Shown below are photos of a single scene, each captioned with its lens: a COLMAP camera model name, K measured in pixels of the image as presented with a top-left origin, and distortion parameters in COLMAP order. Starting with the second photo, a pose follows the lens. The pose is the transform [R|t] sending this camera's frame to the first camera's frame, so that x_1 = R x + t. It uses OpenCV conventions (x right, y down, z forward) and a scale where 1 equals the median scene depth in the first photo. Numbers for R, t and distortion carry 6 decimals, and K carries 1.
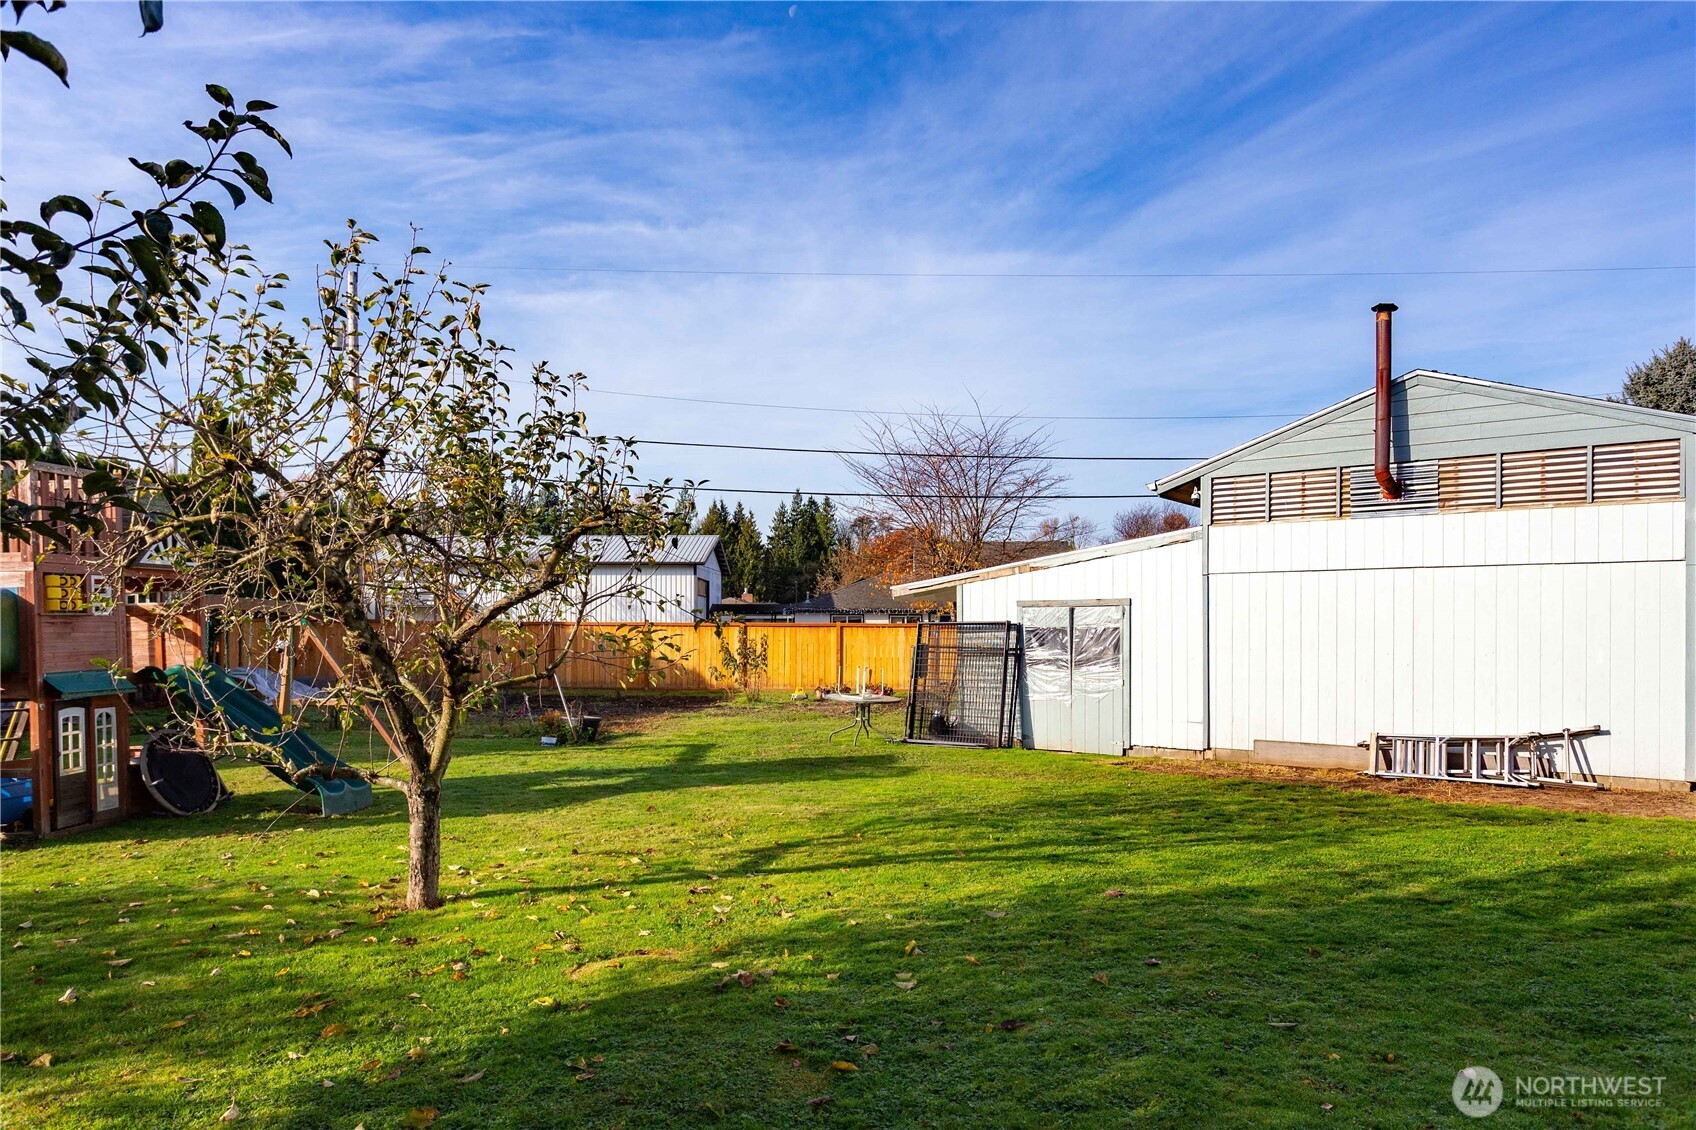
lens RADIAL K [[1092.6, 0, 848.0], [0, 1092.6, 565.0], [0, 0, 1]] dist [-0.001836, 0.001549]
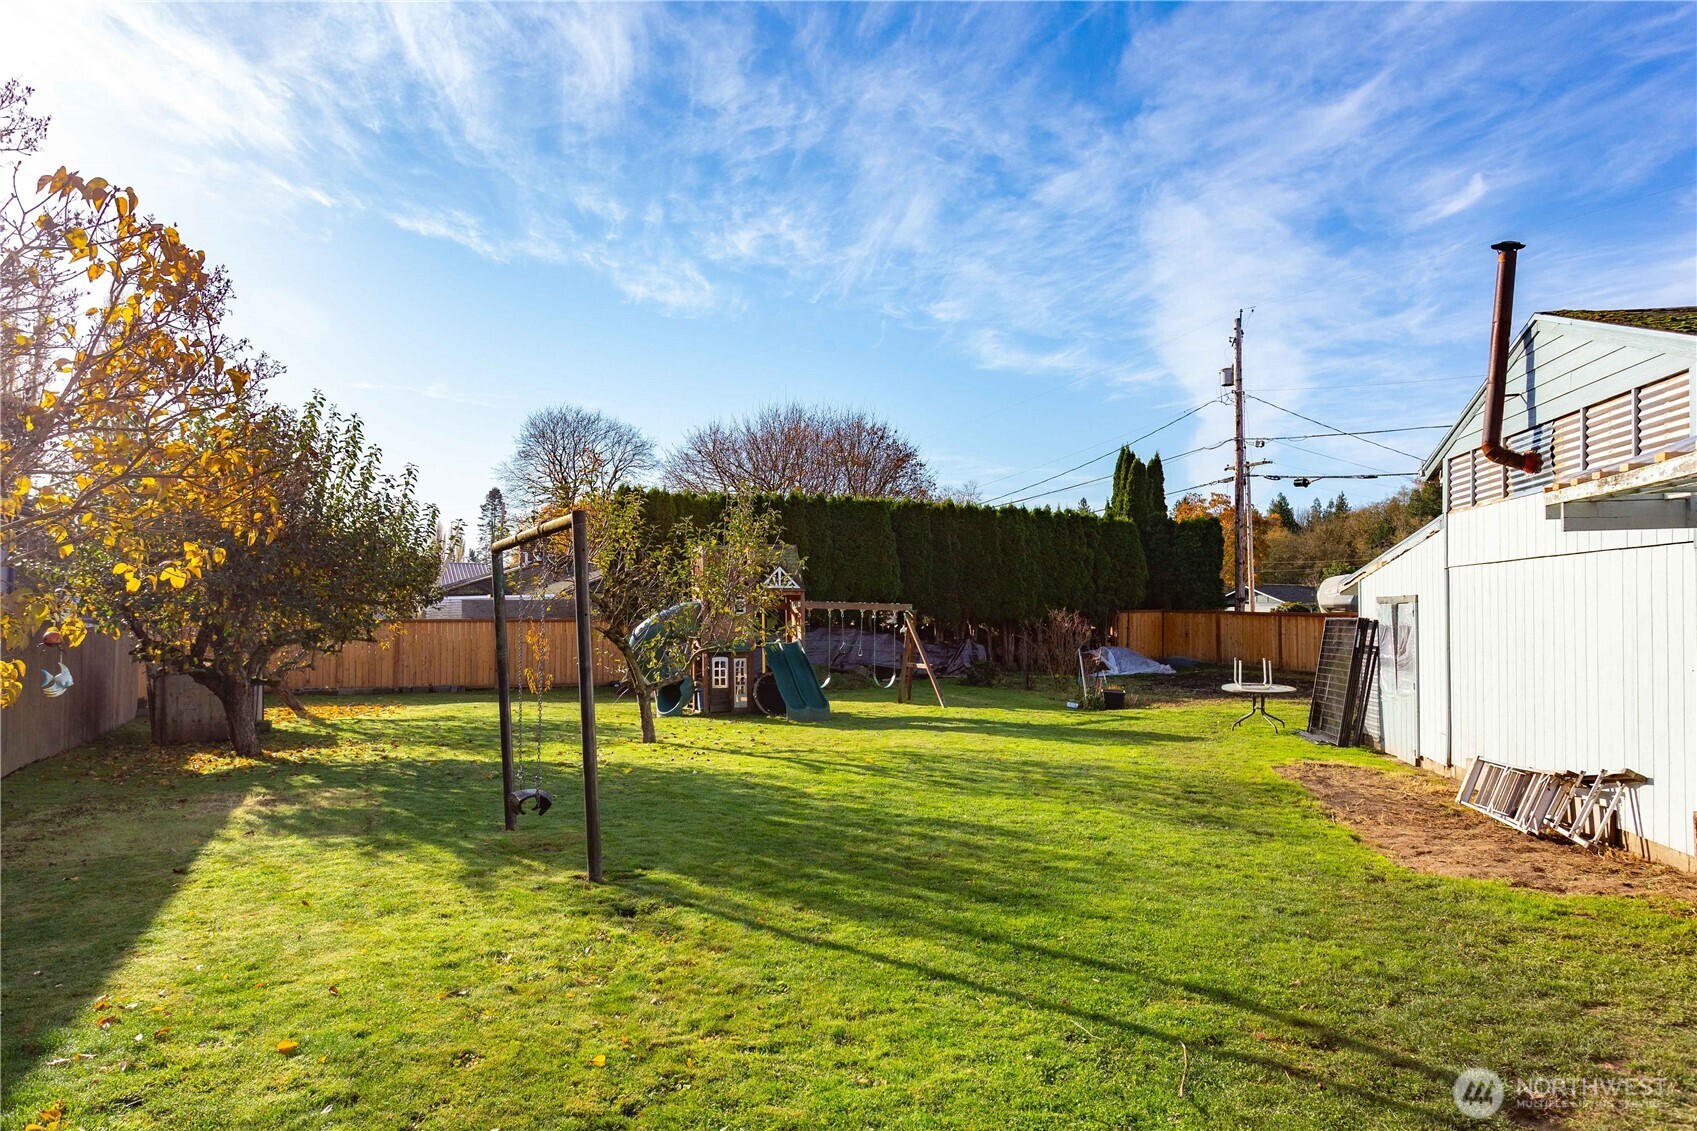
lens RADIAL K [[1093.2, 0, 848.5], [0, 1093.2, 565.5], [0, 0, 1]] dist [-0.001836, 0.001549]
pose [[0.483448, -0.032819, -0.874758, 0.776977], [0.044576, 0.998923, -0.012842, -0.003492], [0.874238, -0.032785, 0.484390, 0.130070]]
